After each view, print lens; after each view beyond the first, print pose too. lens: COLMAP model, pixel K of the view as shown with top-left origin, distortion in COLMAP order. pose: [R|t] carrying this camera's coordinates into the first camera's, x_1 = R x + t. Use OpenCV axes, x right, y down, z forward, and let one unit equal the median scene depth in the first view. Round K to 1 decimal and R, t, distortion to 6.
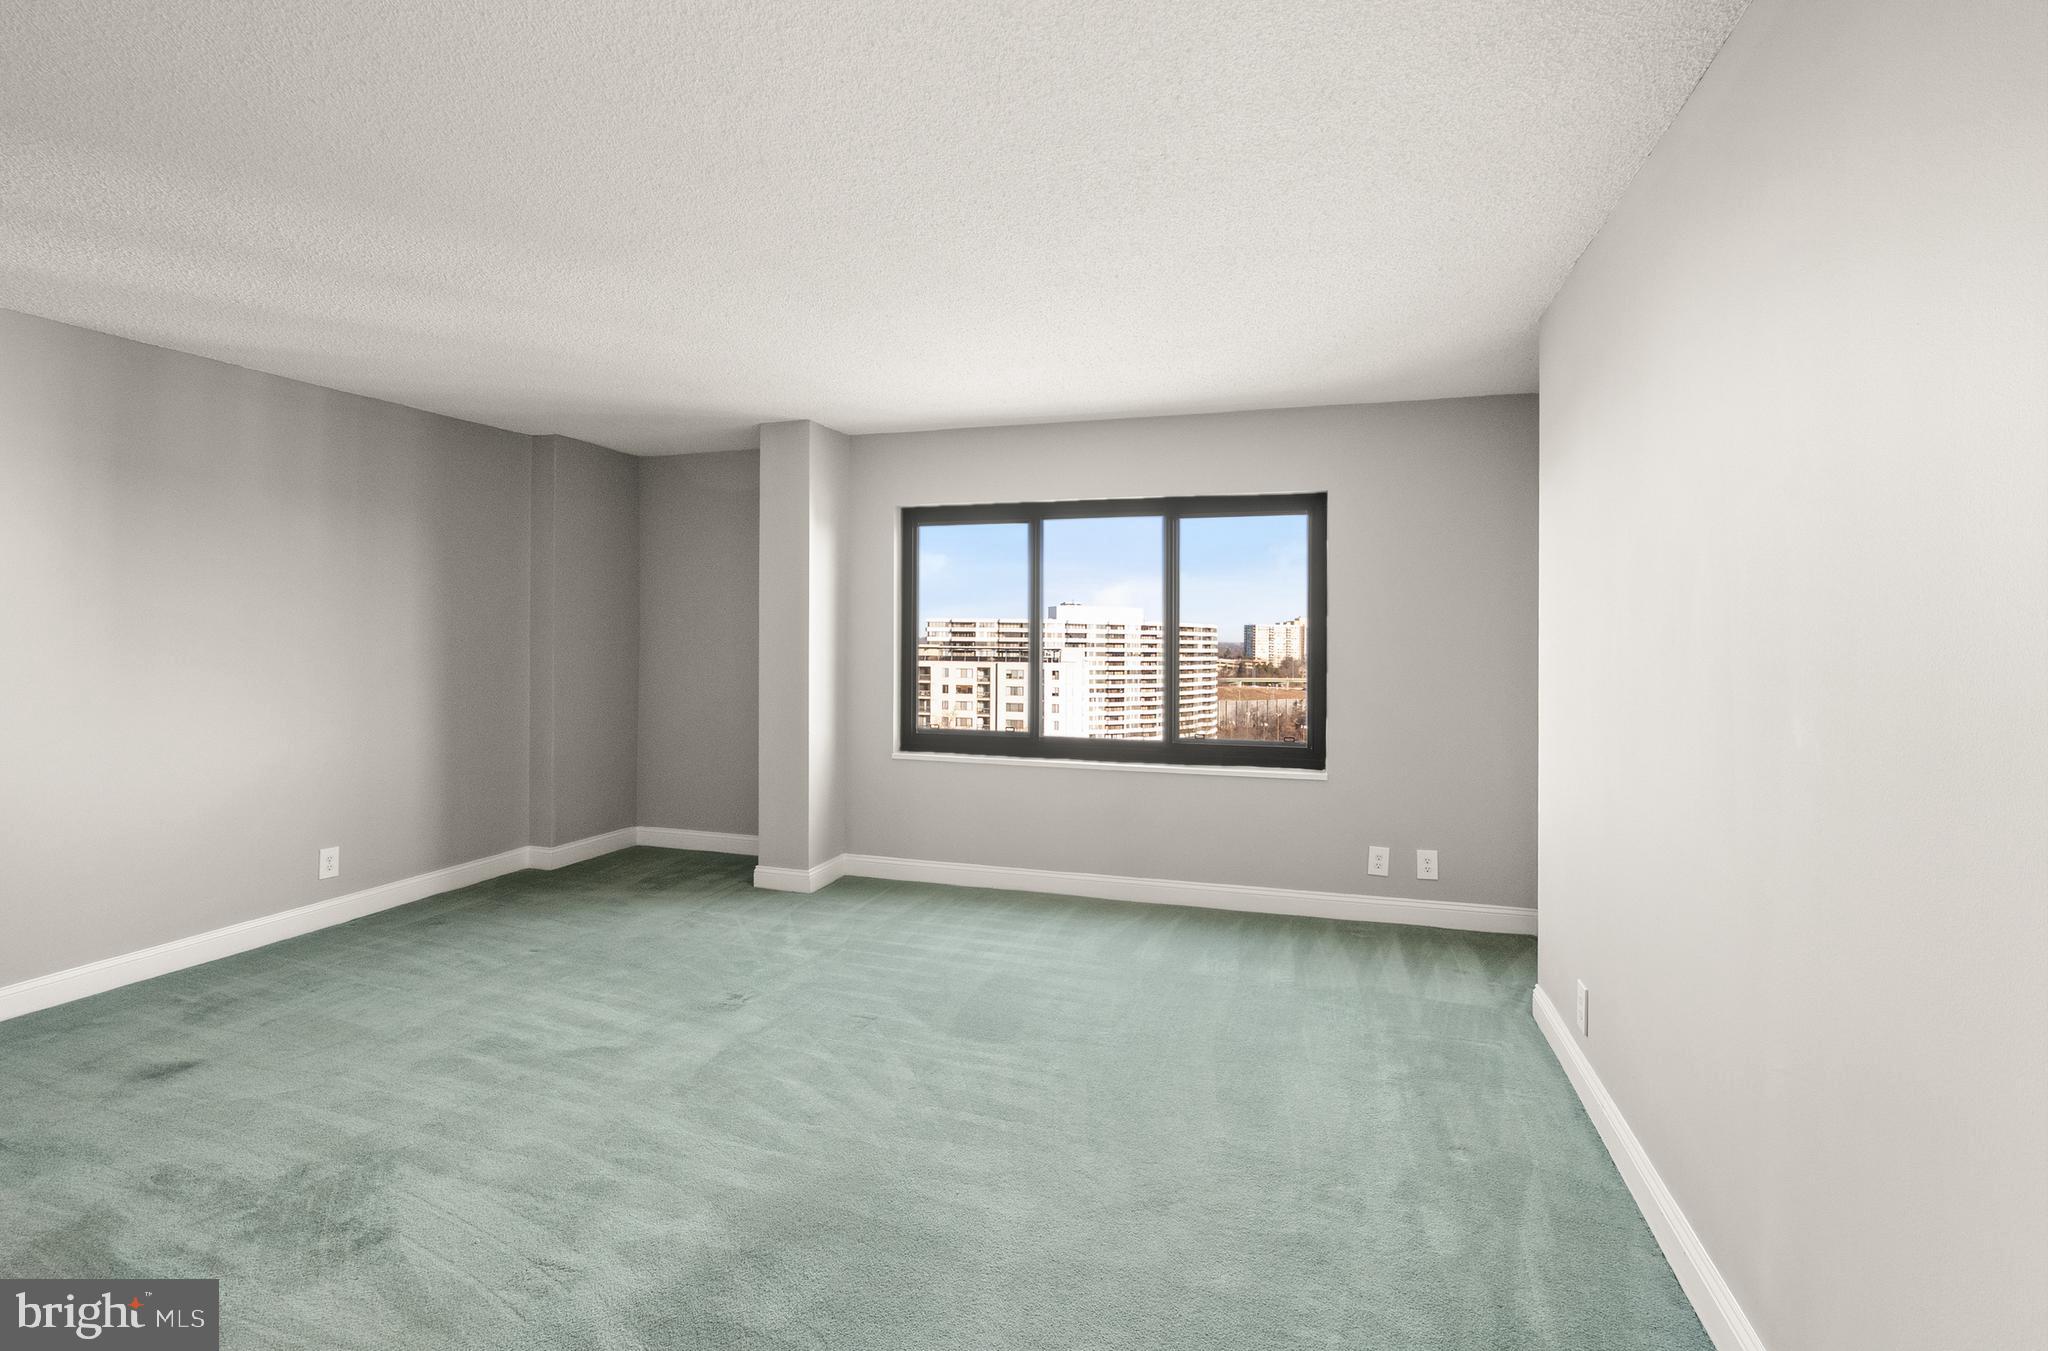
lens RADIAL K [[945.8, 0, 1000.7], [0, 945.8, 646.6], [0, 0, 1]] dist [-0.001687, 0.001558]
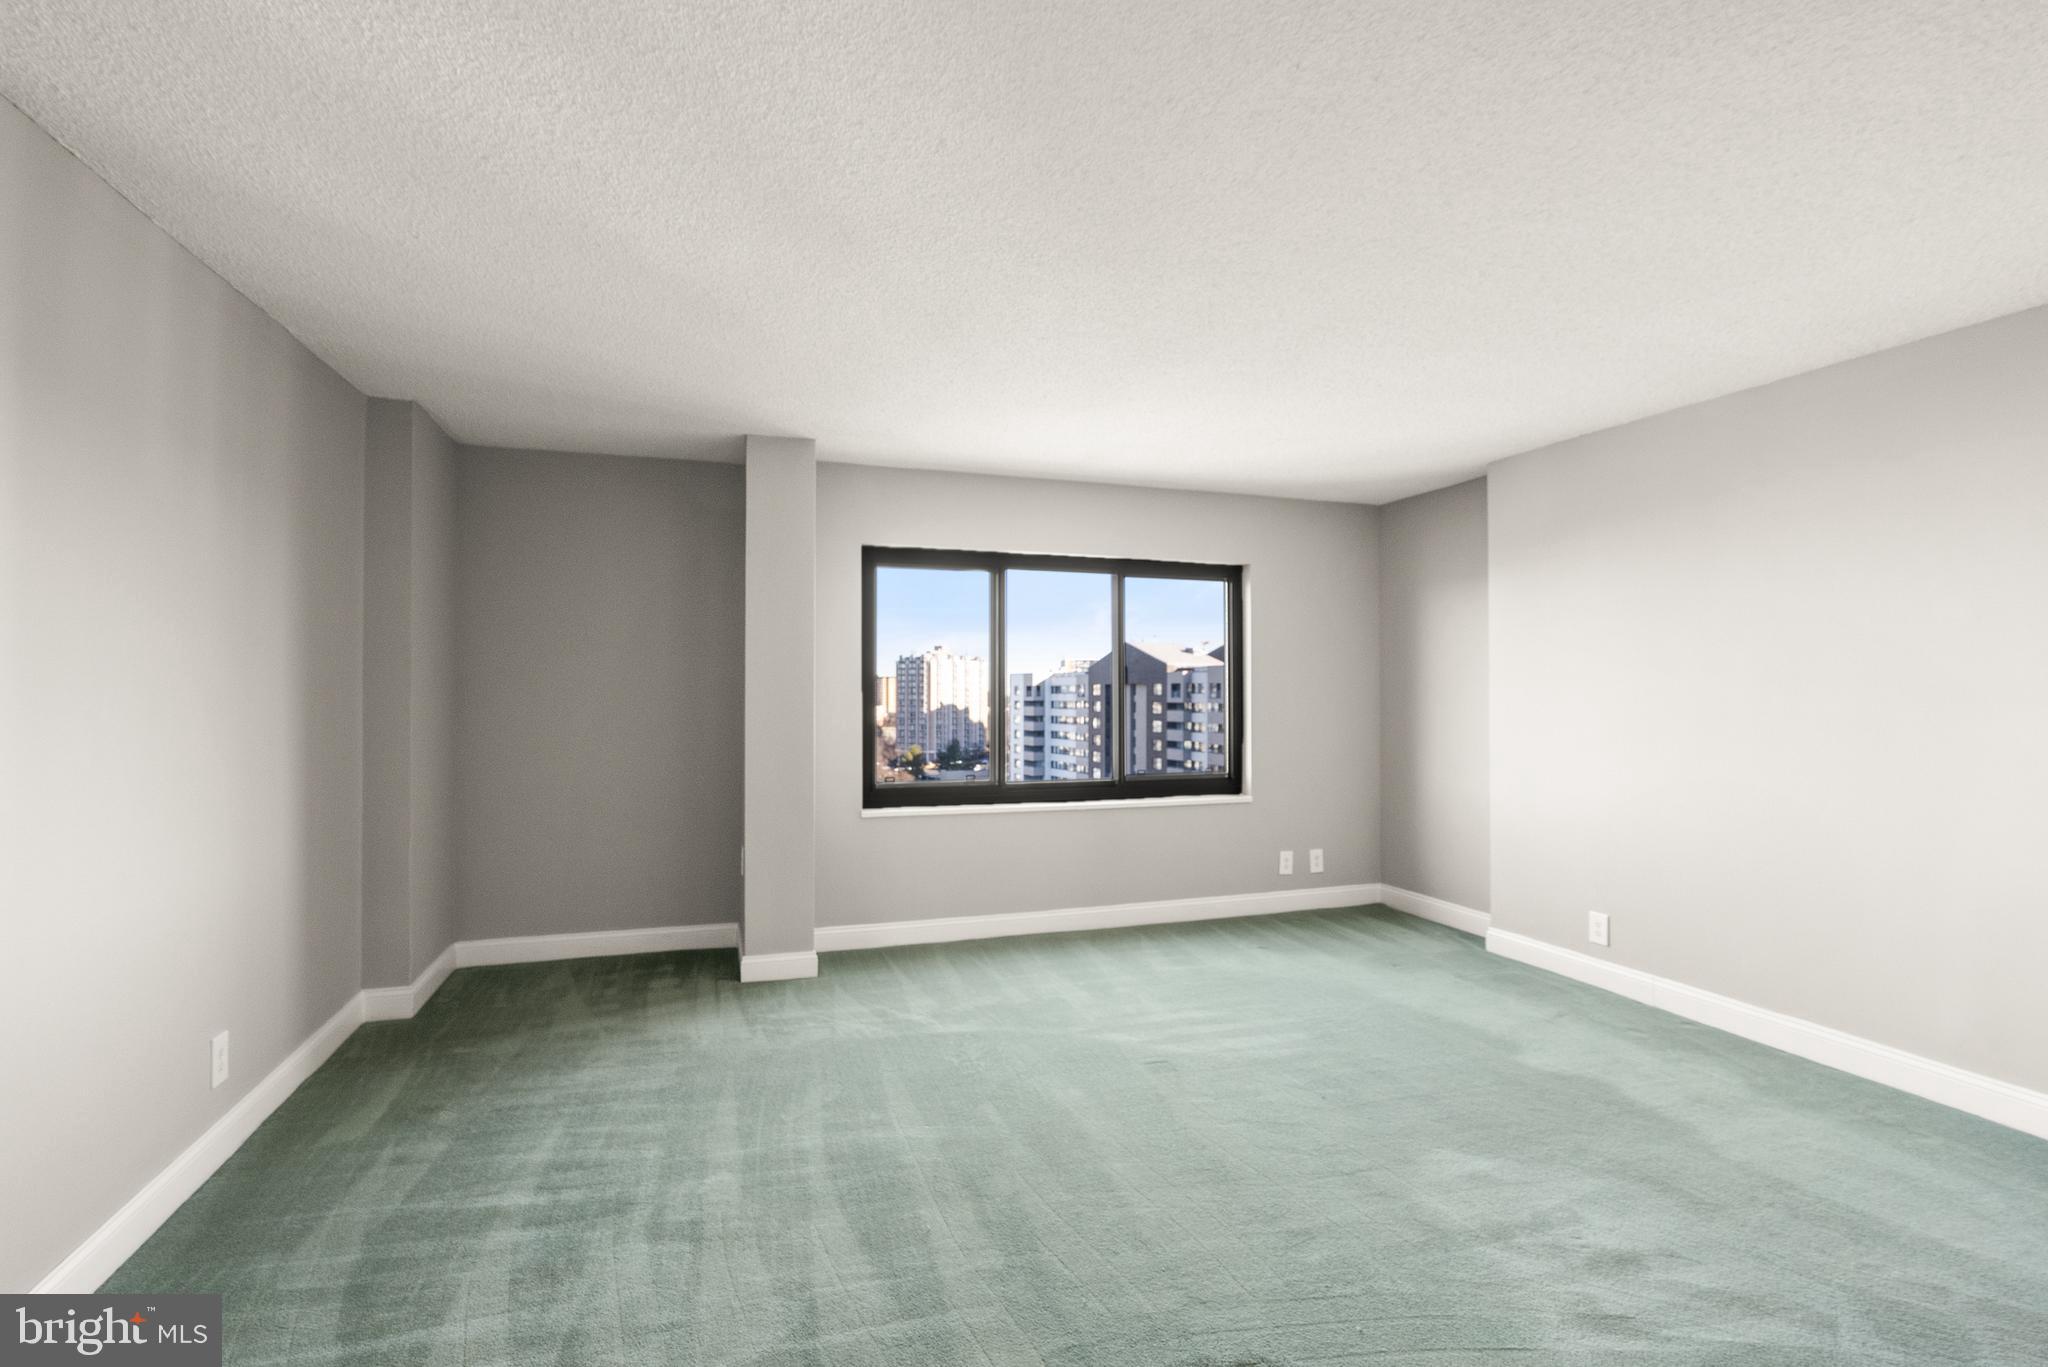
lens RADIAL K [[945.8, 0, 1025.3], [0, 945.8, 685.6], [0, 0, 1]] dist [-0.001687, 0.001558]
pose [[0.807086, -0.002875, 0.590427, -0.566245], [0.005417, 0.999982, -0.002537, -0.006772], [-0.590409, 0.005246, 0.807087, 0.173862]]
